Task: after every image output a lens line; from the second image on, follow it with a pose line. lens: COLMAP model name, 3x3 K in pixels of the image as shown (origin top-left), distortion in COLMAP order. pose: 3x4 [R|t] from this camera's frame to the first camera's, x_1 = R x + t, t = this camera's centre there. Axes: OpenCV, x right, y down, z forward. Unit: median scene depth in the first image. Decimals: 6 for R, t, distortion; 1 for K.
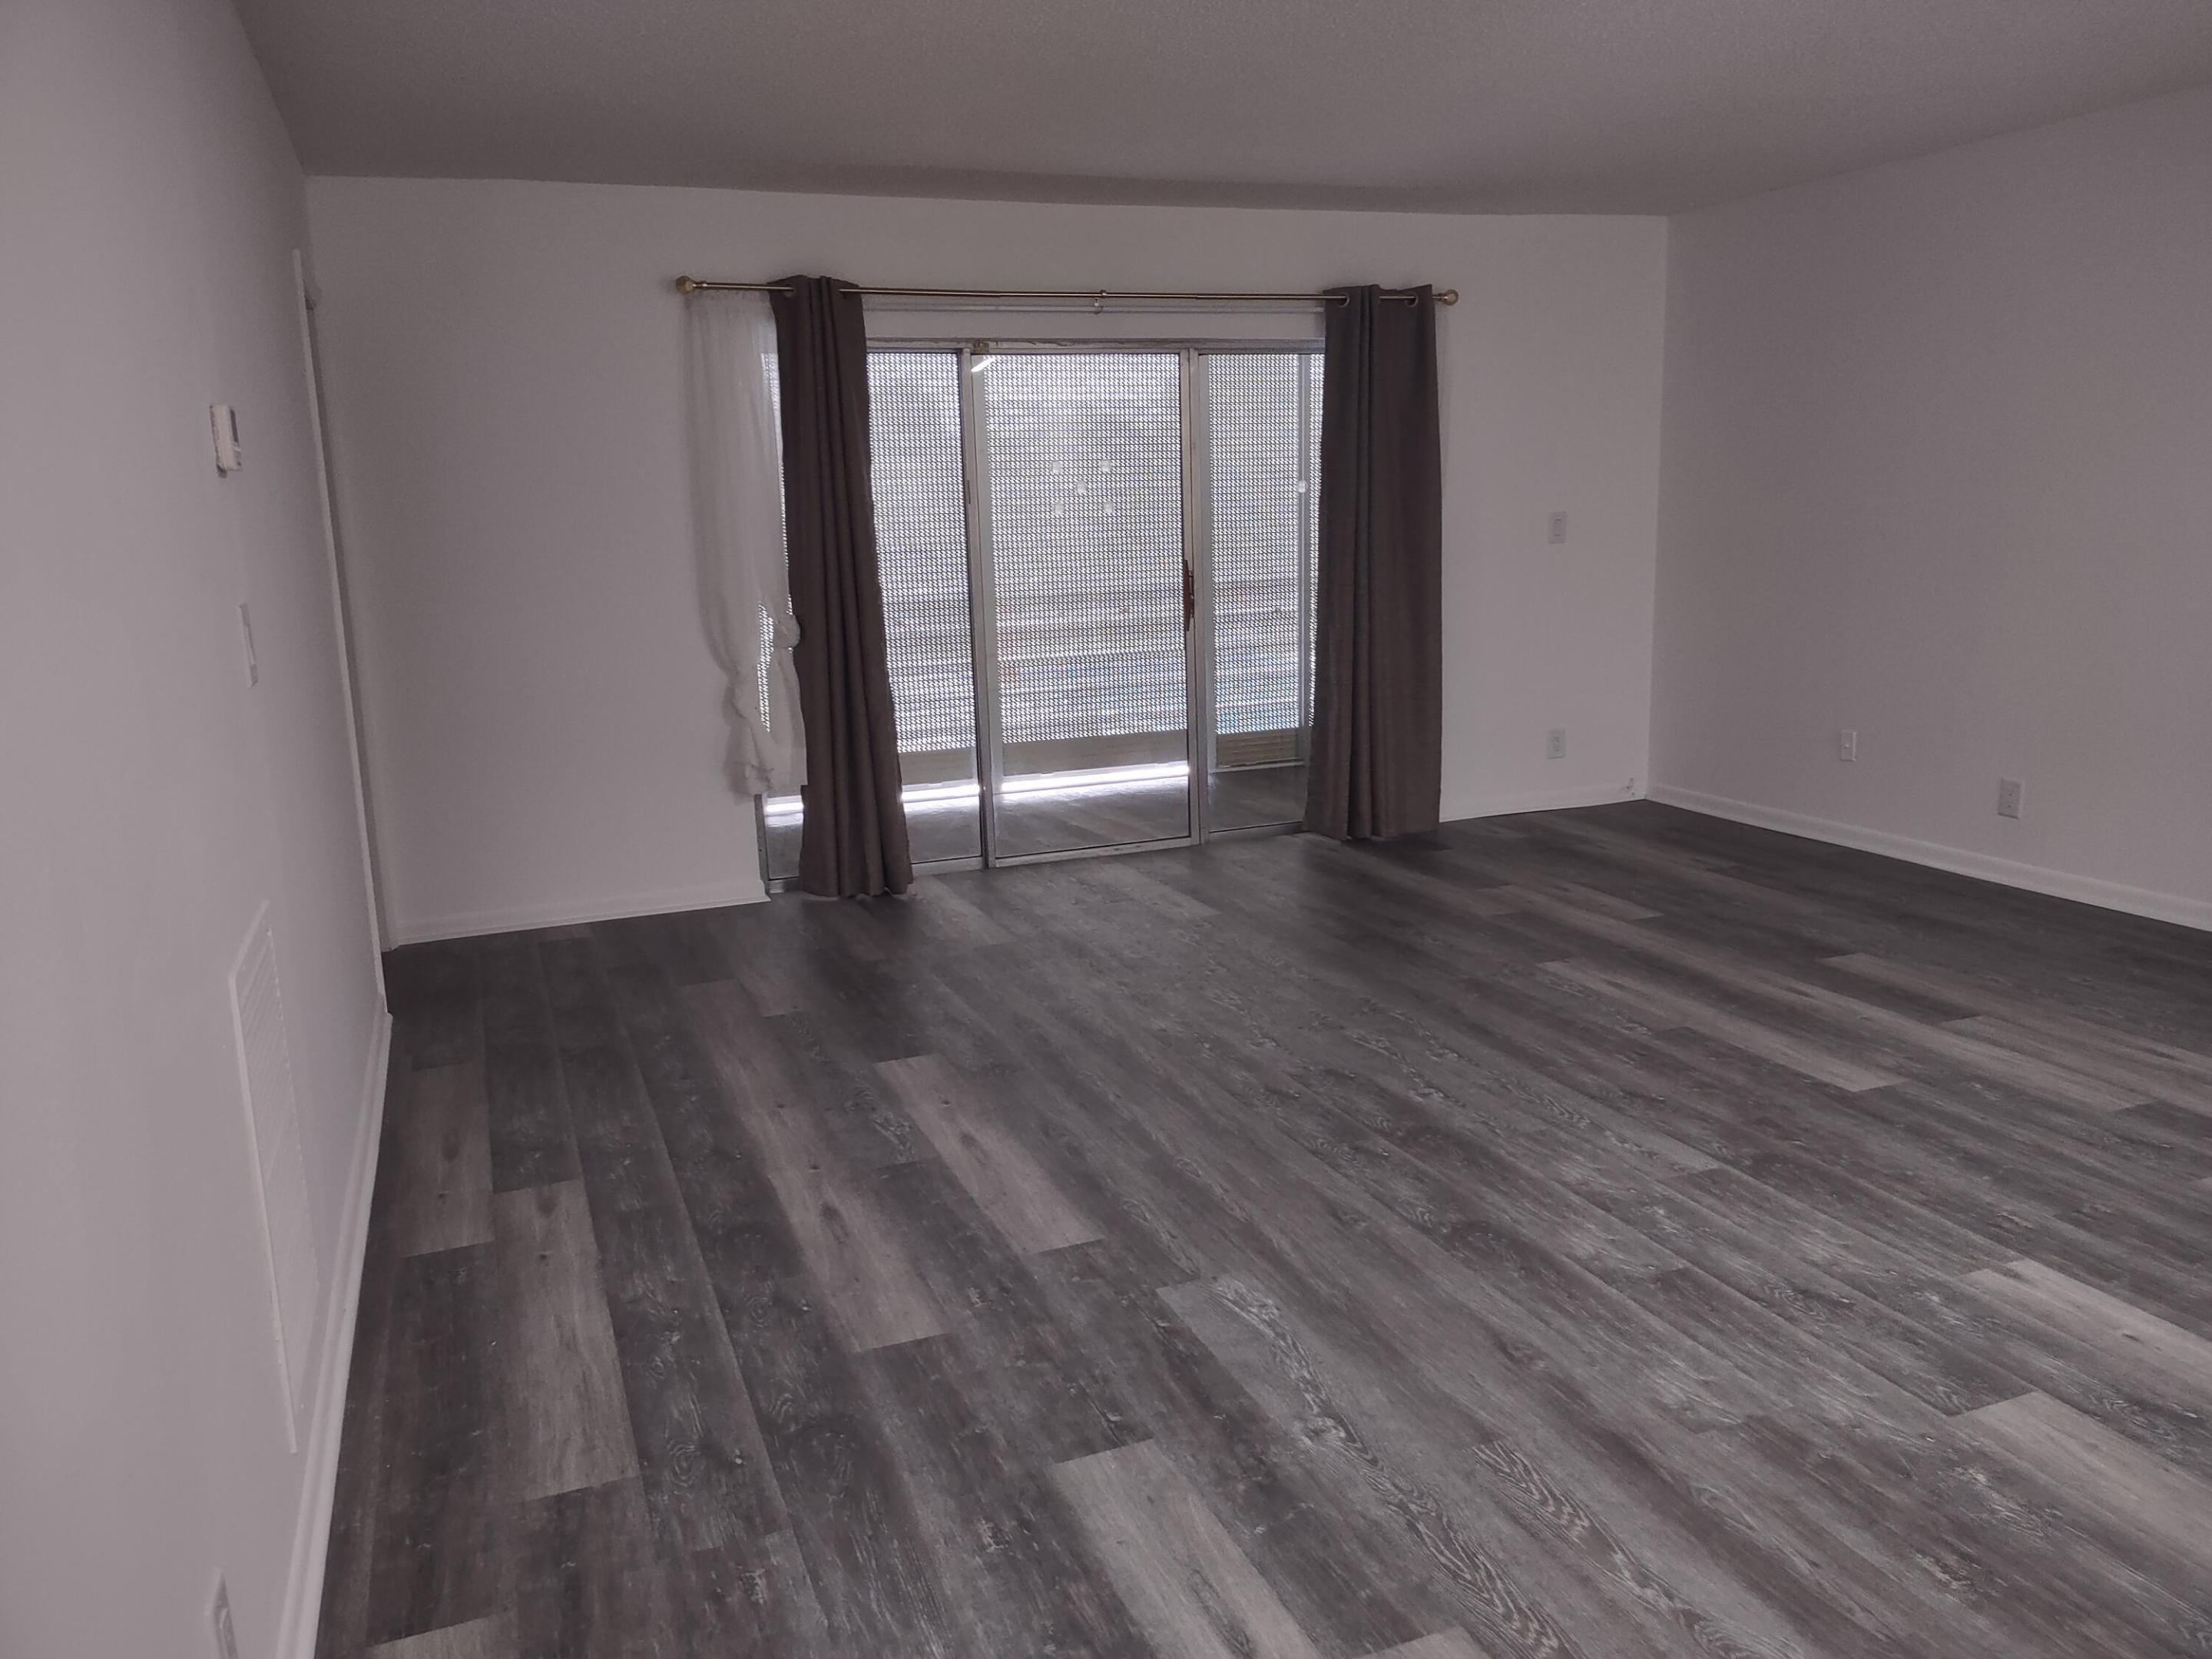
lens RADIAL K [[1693.3, 0, 1108.0], [0, 1693.3, 838.5], [0, 0, 1]] dist [0.063361, -0.101909]
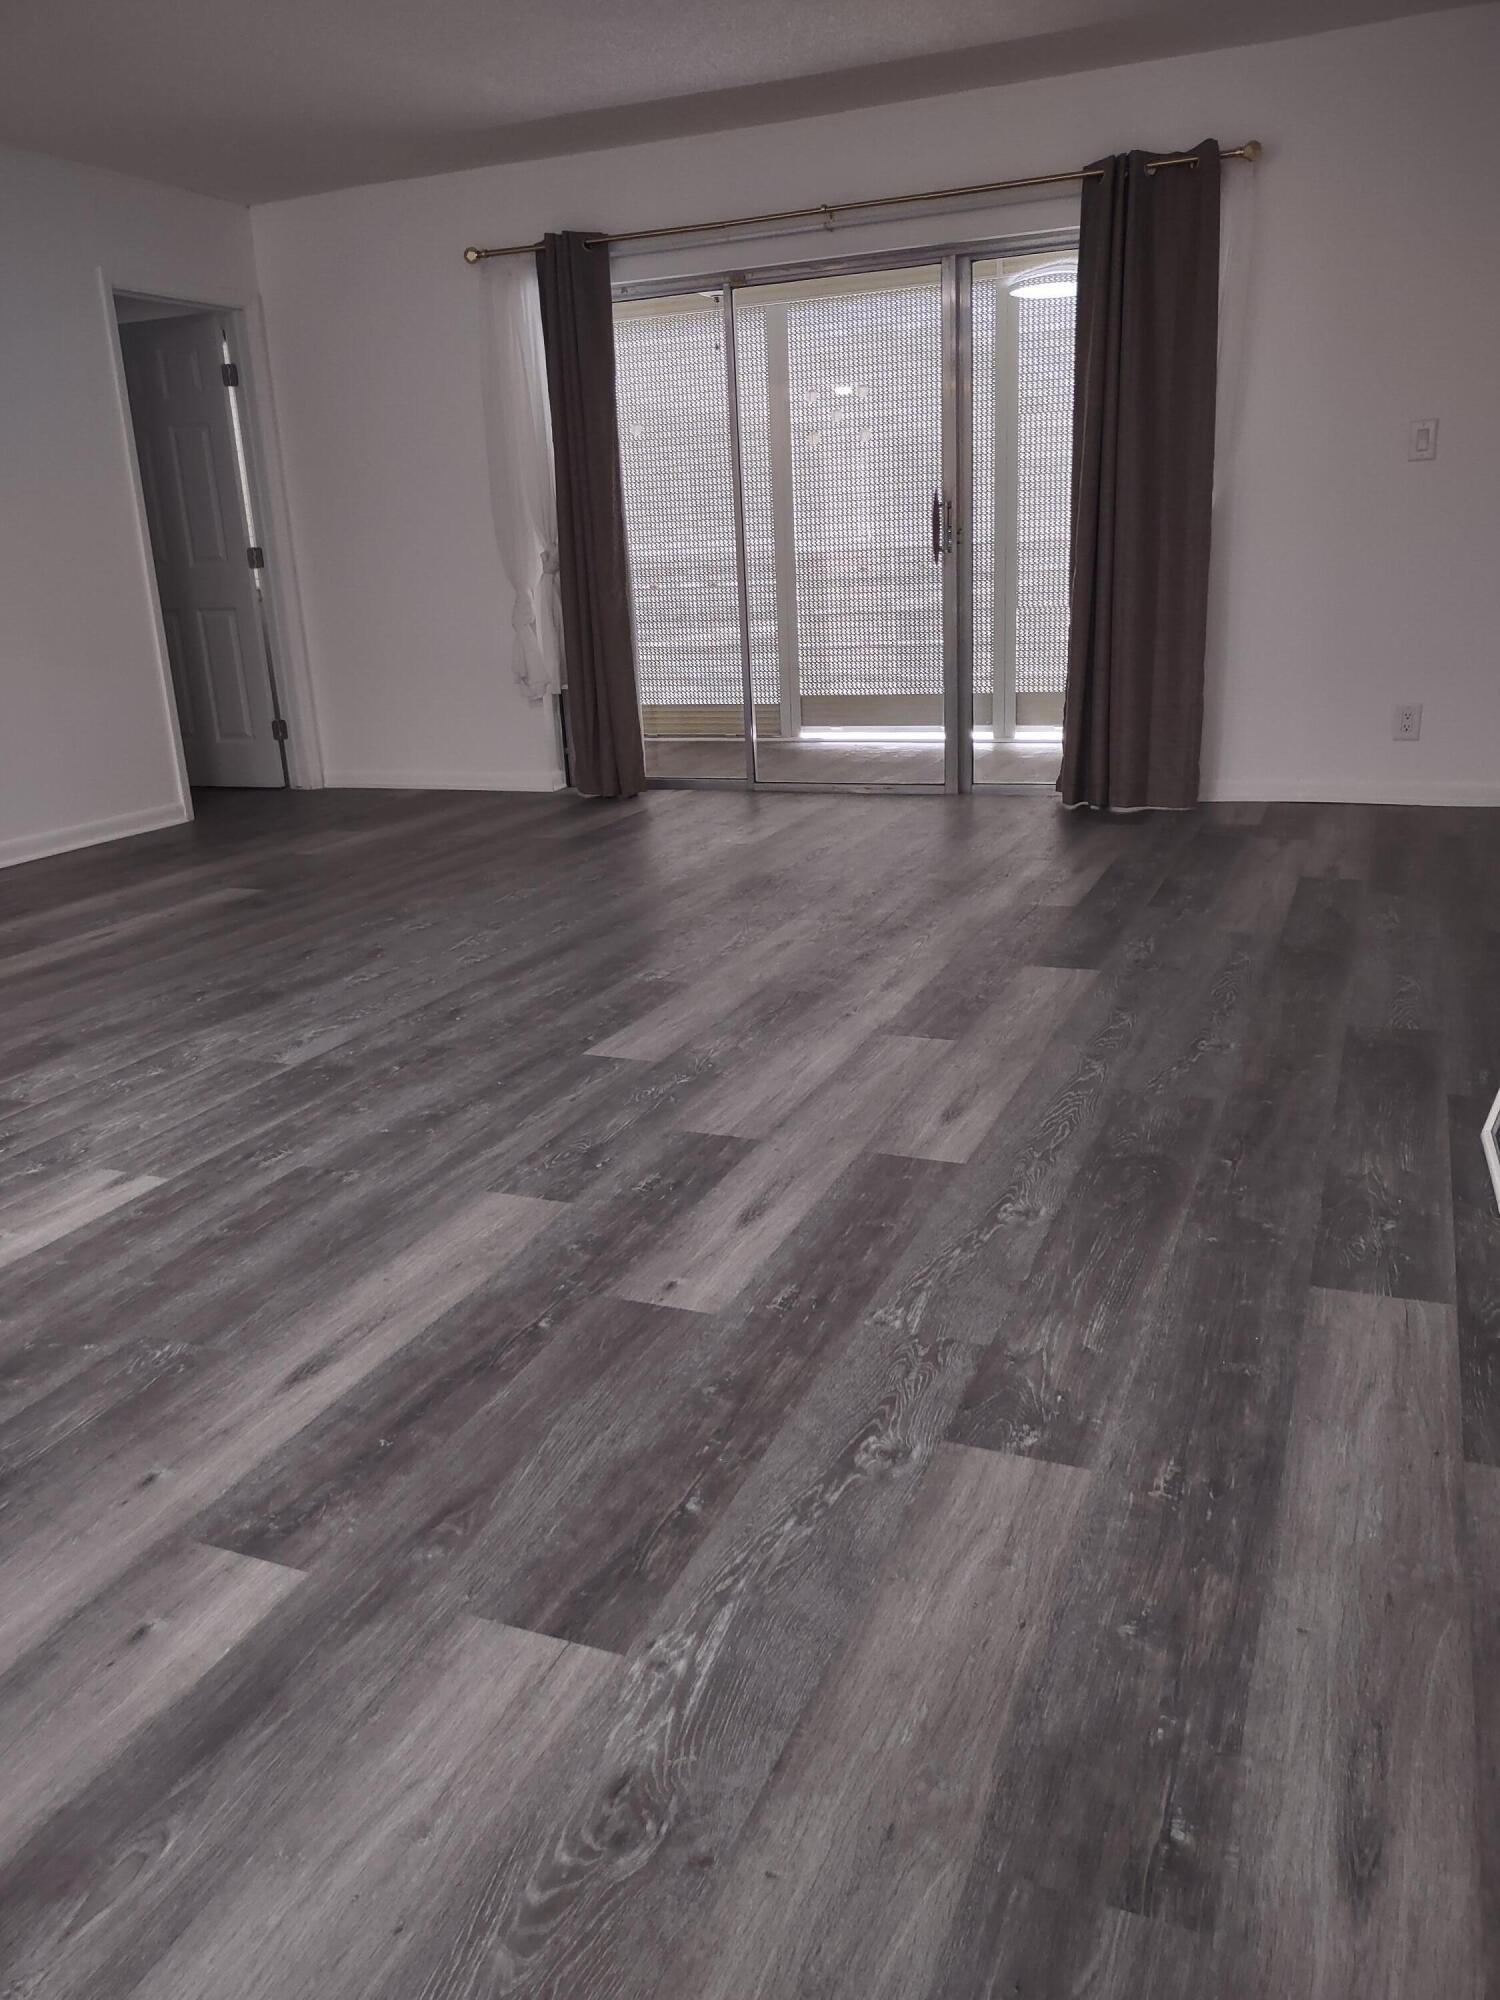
lens RADIAL K [[1531.0, 0, 740.9], [0, 1531.0, 1009.5], [0, 0, 1]] dist [0.063361, -0.101909]
pose [[0.711593, 0.202613, -0.672743, 1.043661], [-0.114842, 0.978181, 0.173129, -0.025273], [0.693143, -0.045938, 0.719335, 0.478310]]
